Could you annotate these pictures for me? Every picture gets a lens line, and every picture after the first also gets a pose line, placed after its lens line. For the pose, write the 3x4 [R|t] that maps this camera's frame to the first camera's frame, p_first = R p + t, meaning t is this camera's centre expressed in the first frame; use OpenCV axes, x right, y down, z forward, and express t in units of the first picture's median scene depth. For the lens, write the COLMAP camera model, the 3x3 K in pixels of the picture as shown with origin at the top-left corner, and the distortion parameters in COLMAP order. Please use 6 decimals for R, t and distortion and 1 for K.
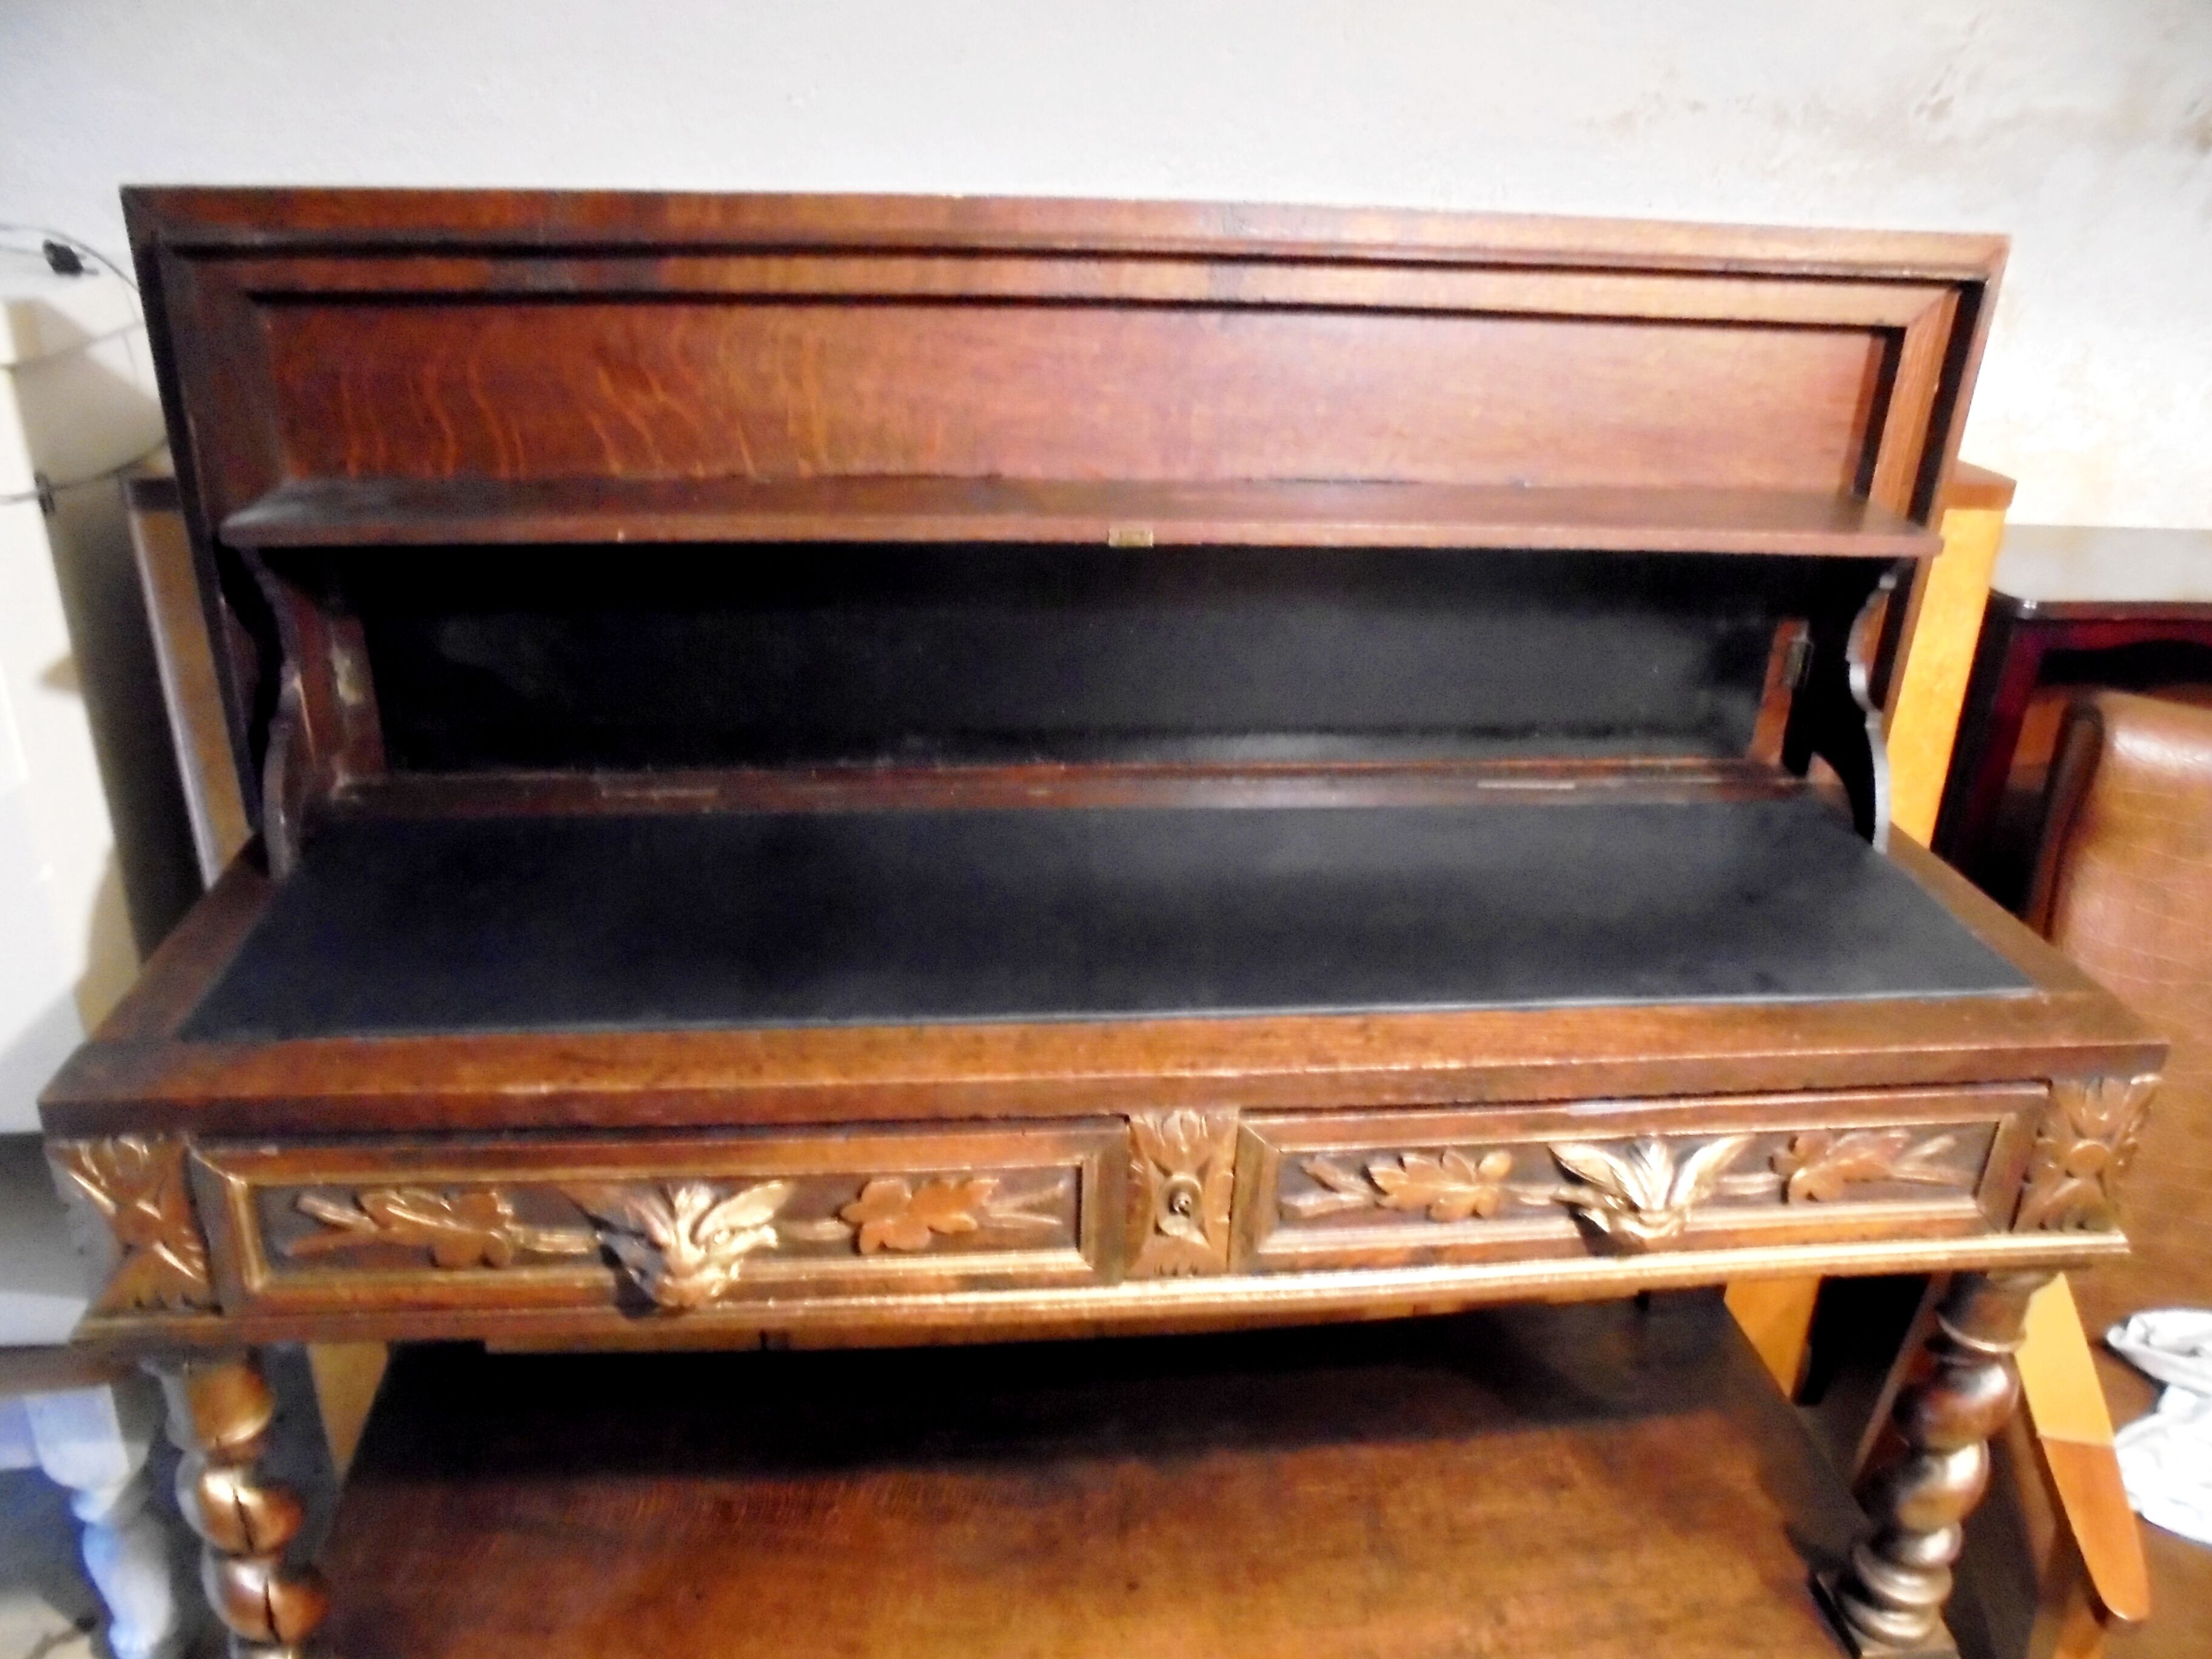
lens RADIAL K [[1655.3, 0, 1091.7], [0, 1655.3, 832.6], [0, 0, 1]] dist [-0.055603, 0.018074]
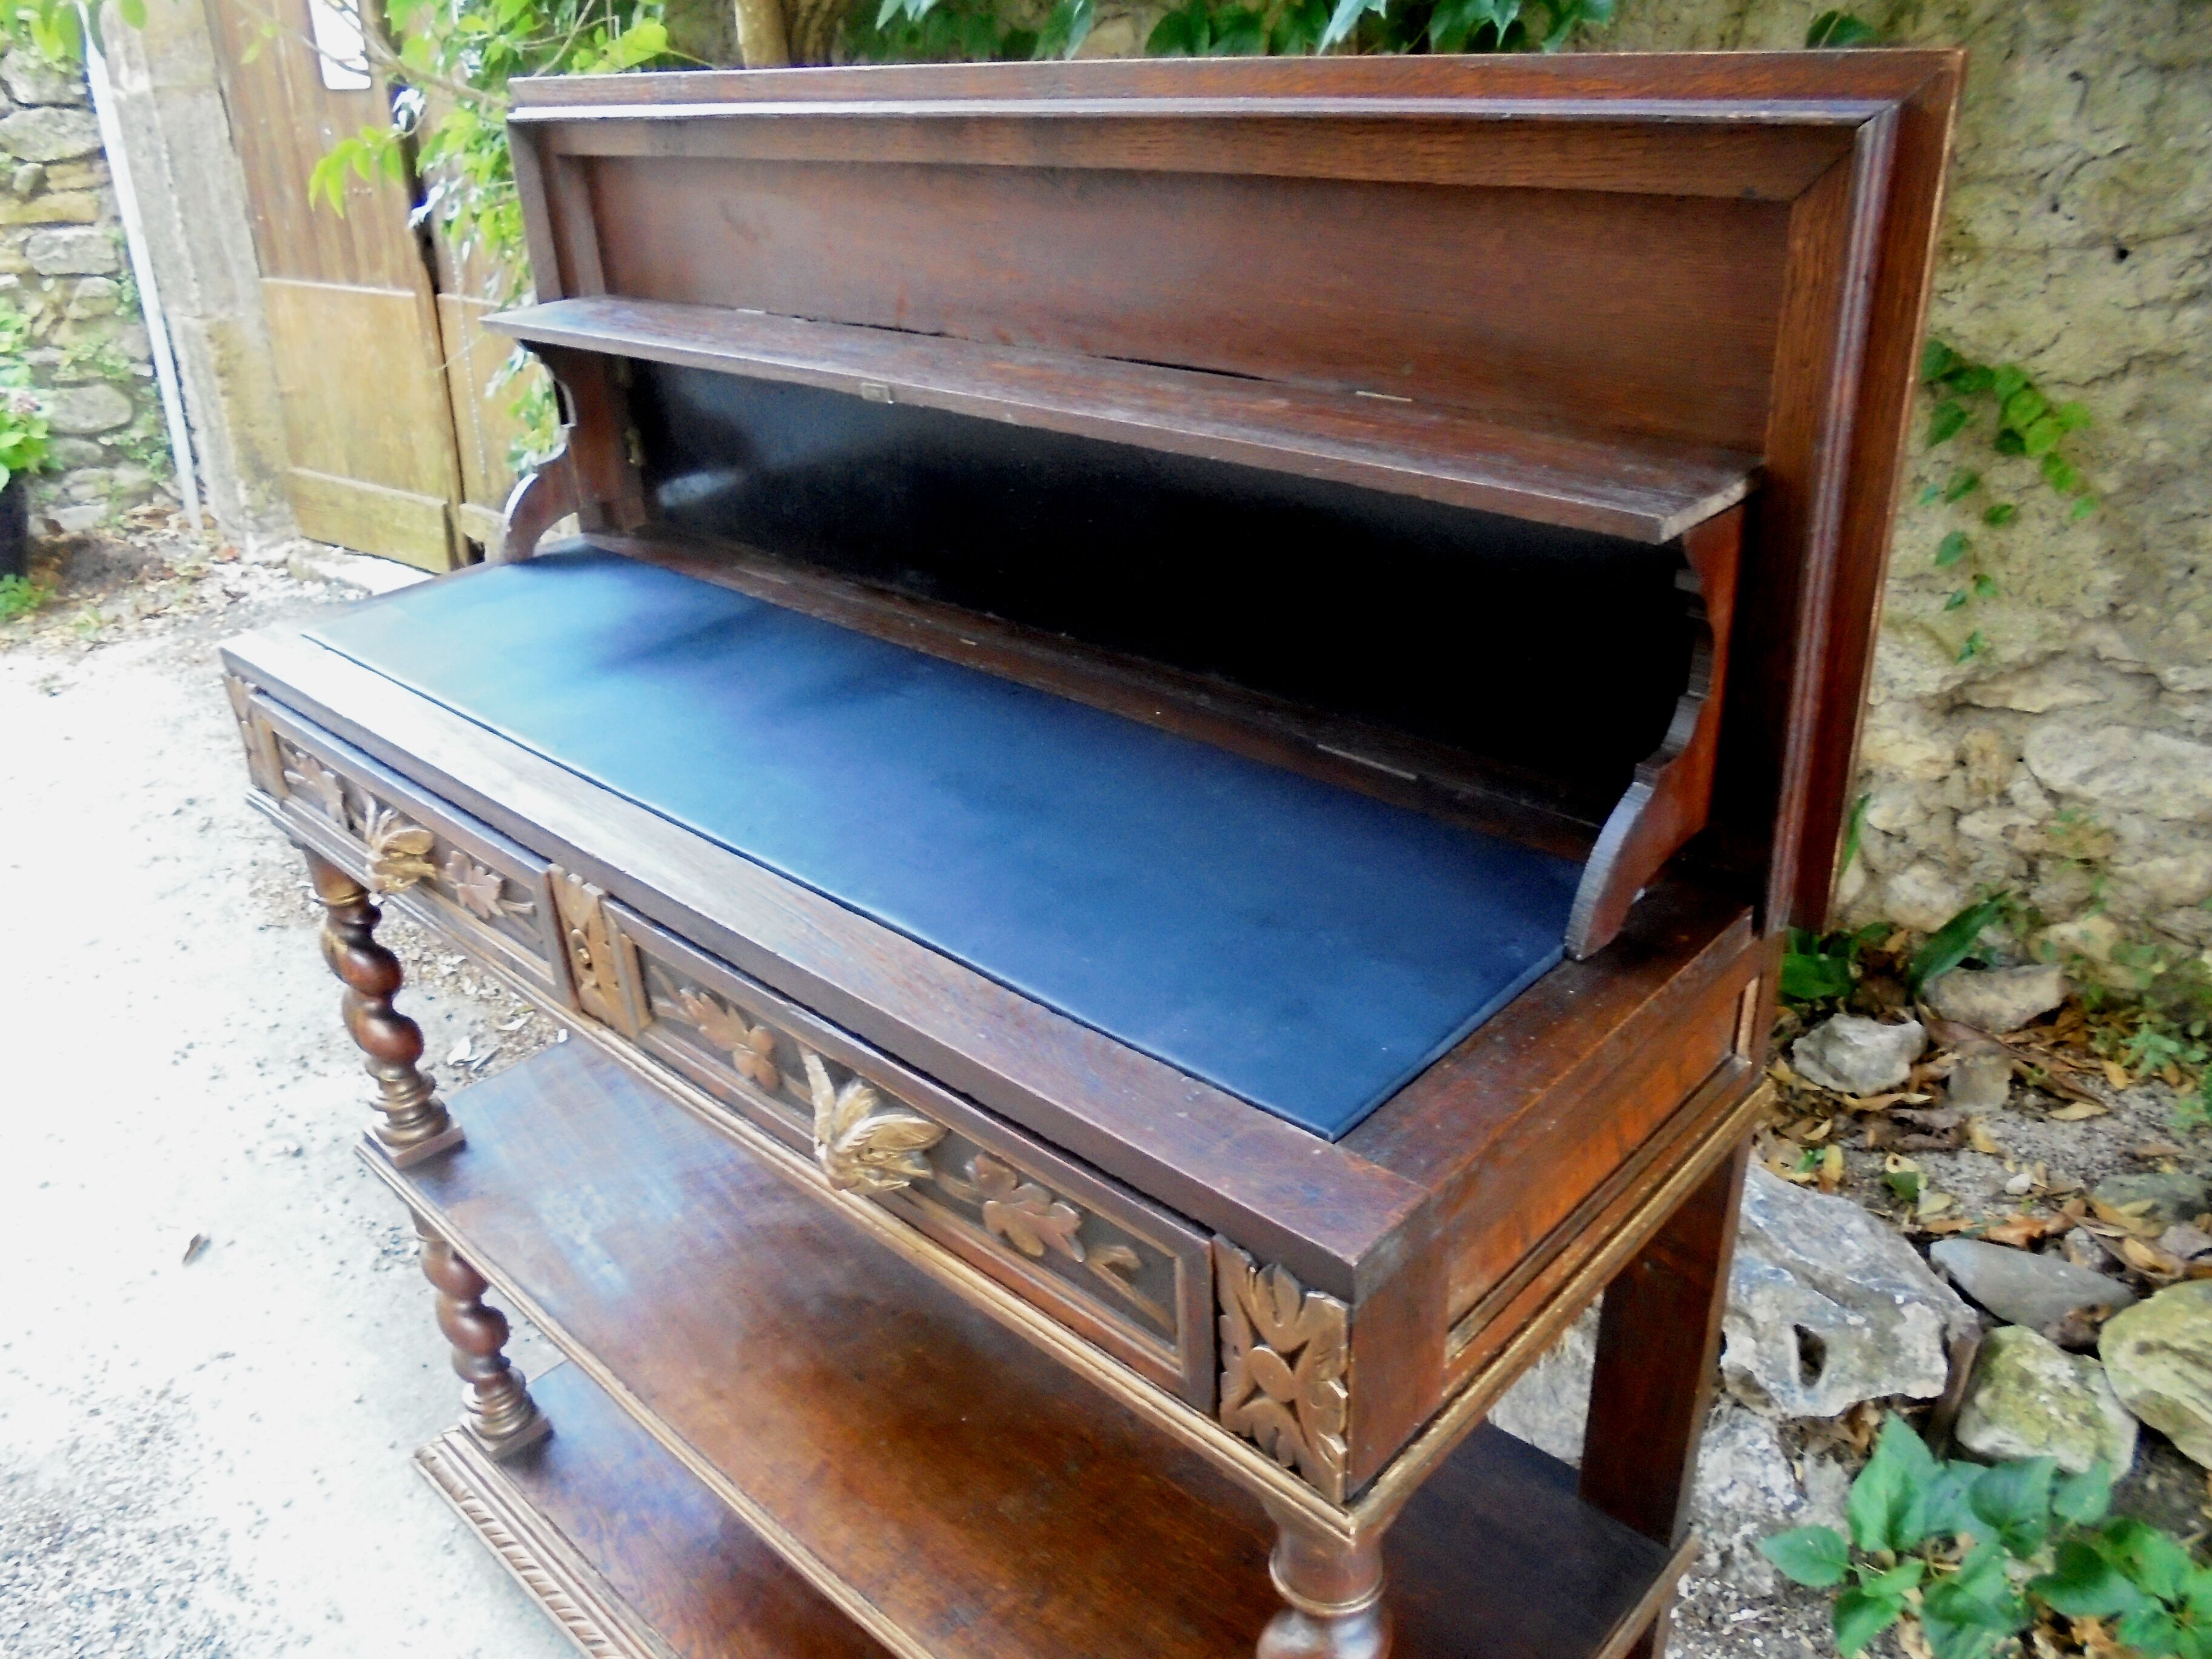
lens RADIAL K [[1655.3, 0, 1129.7], [0, 1655.3, 862.1], [0, 0, 1]] dist [-0.055603, 0.018074]
pose [[0.652238, 0.299858, -0.696183, 1.070732], [-0.250963, 0.952056, 0.174946, -0.132311], [0.715264, 0.060610, 0.696221, 0.462803]]
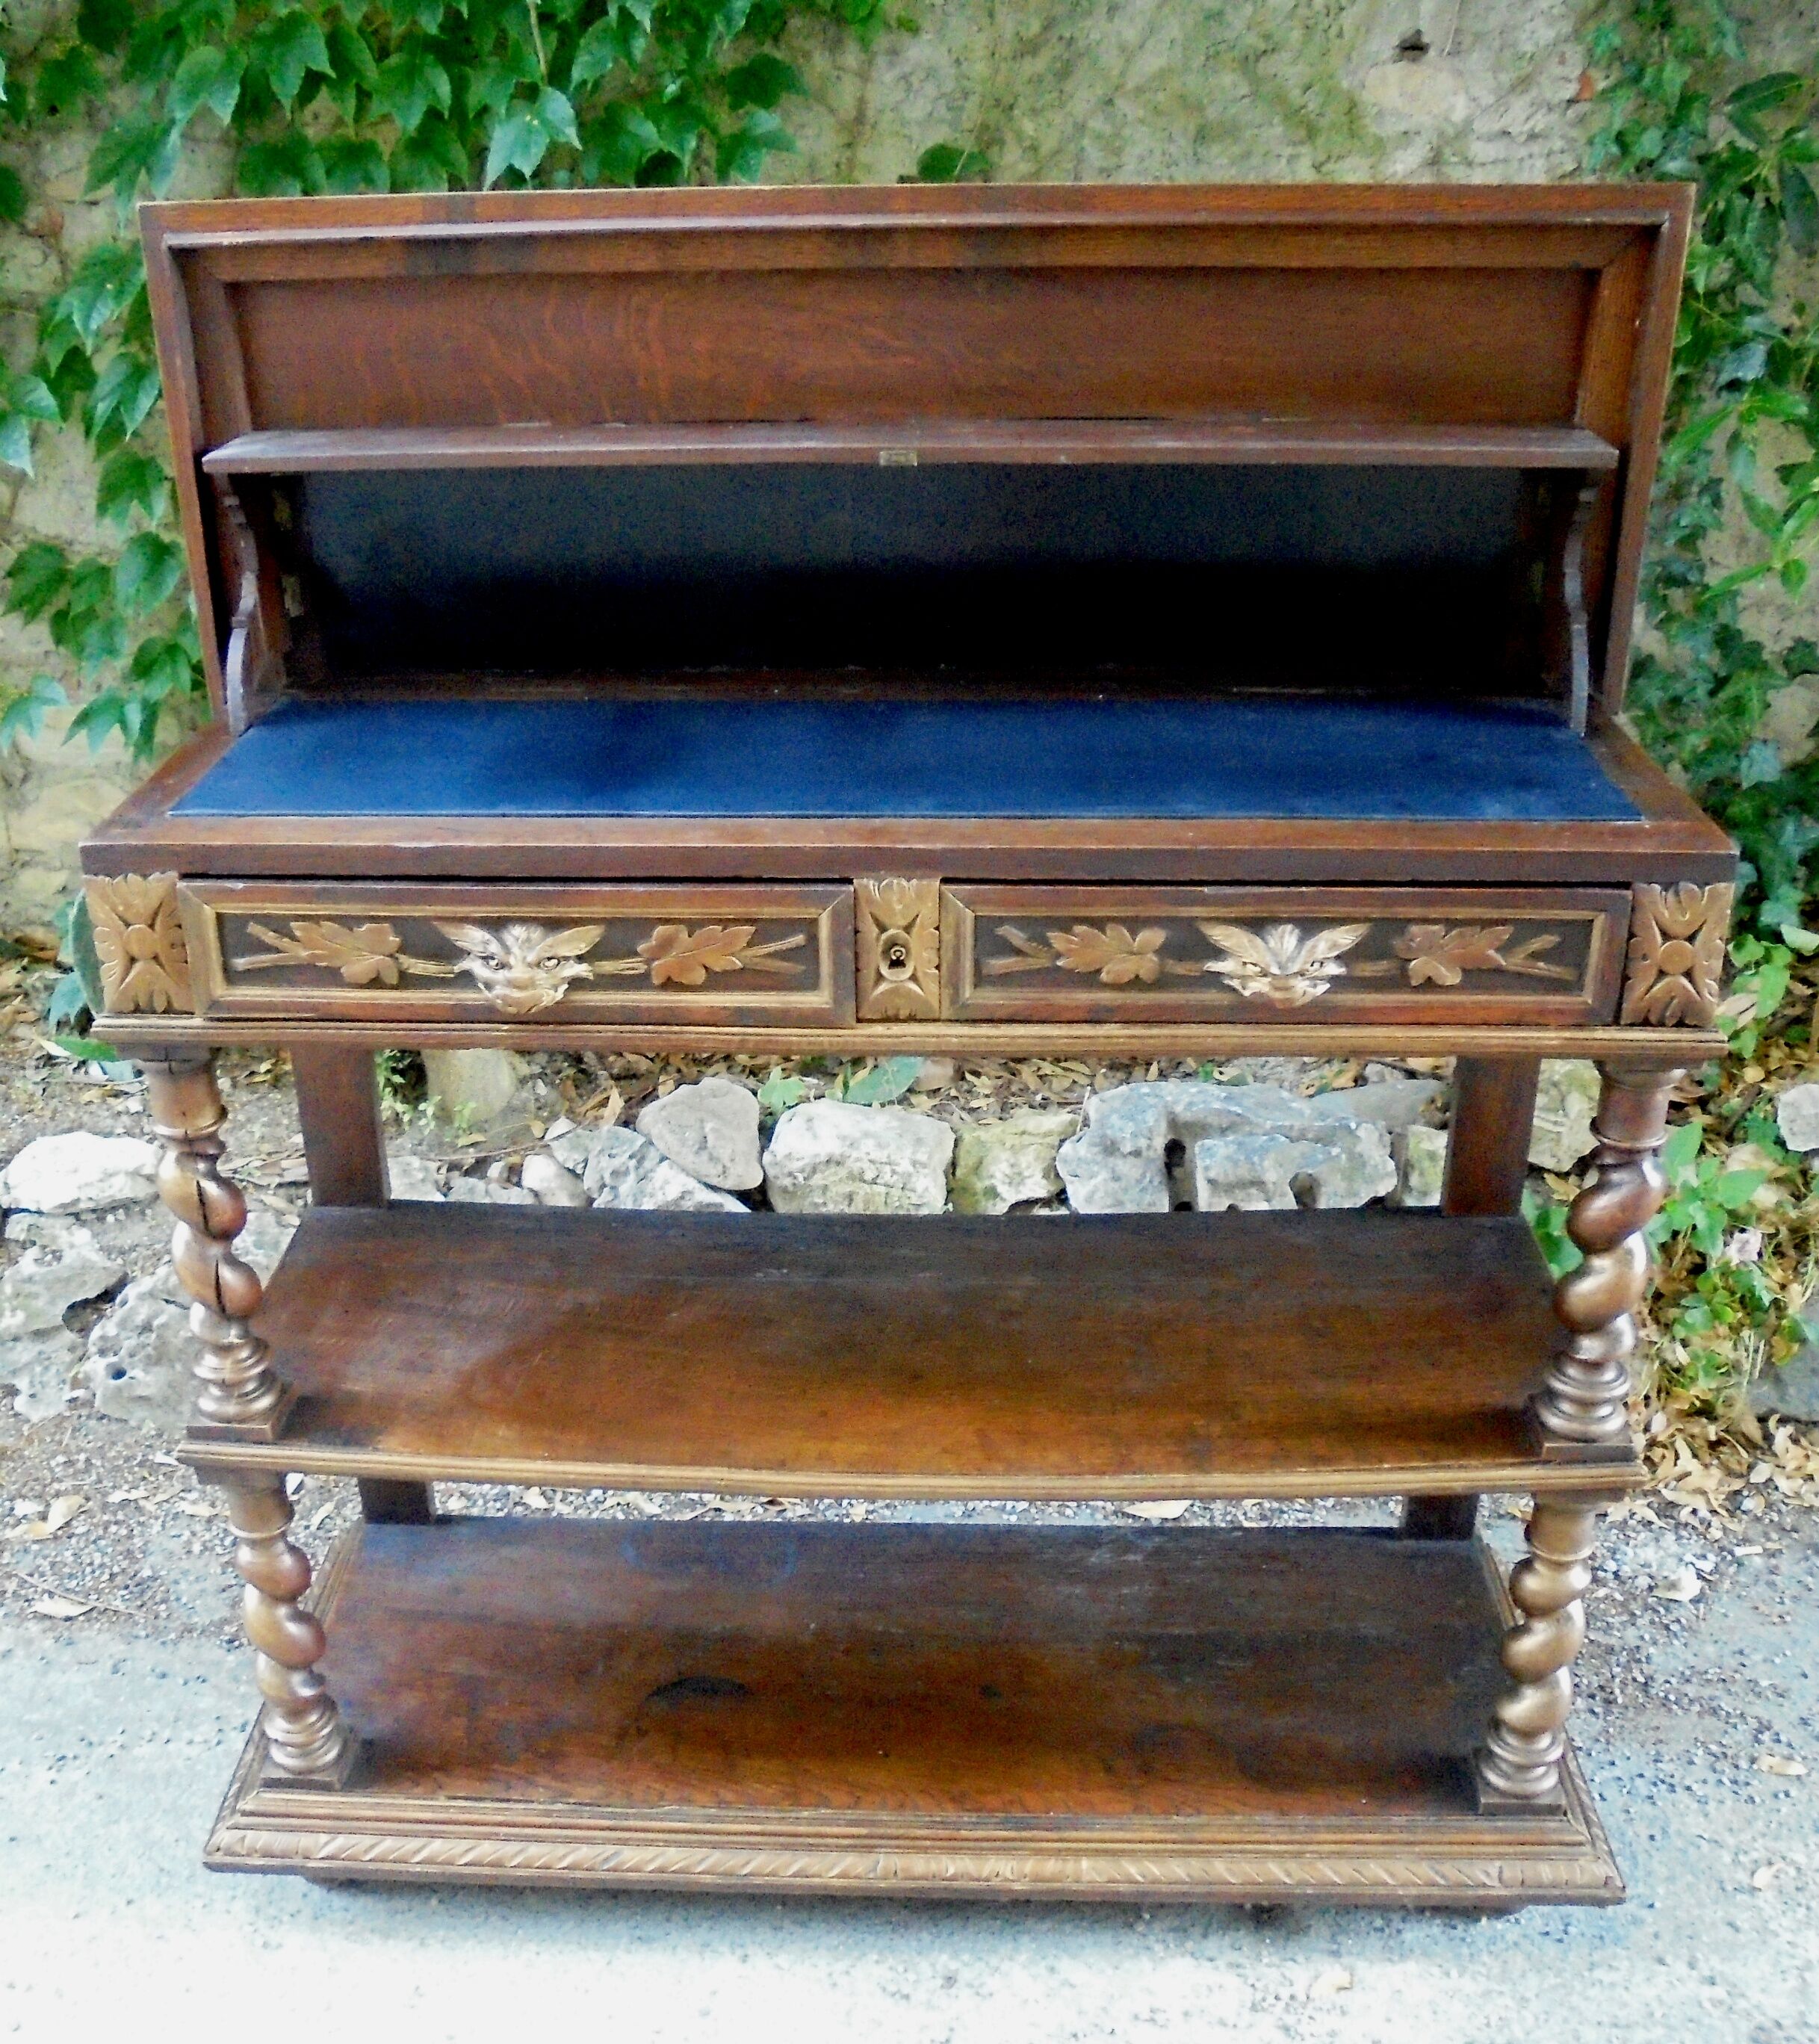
lens RADIAL K [[2050.0, 0, 858.3], [0, 2050.0, 1029.7], [0, 0, 1]] dist [-0.072756, 0.000000]
pose [[0.988169, 0.021022, -0.151920, 0.266466], [-0.018280, 0.999644, 0.019421, 0.249585], [0.152274, -0.016414, 0.988202, -0.580005]]
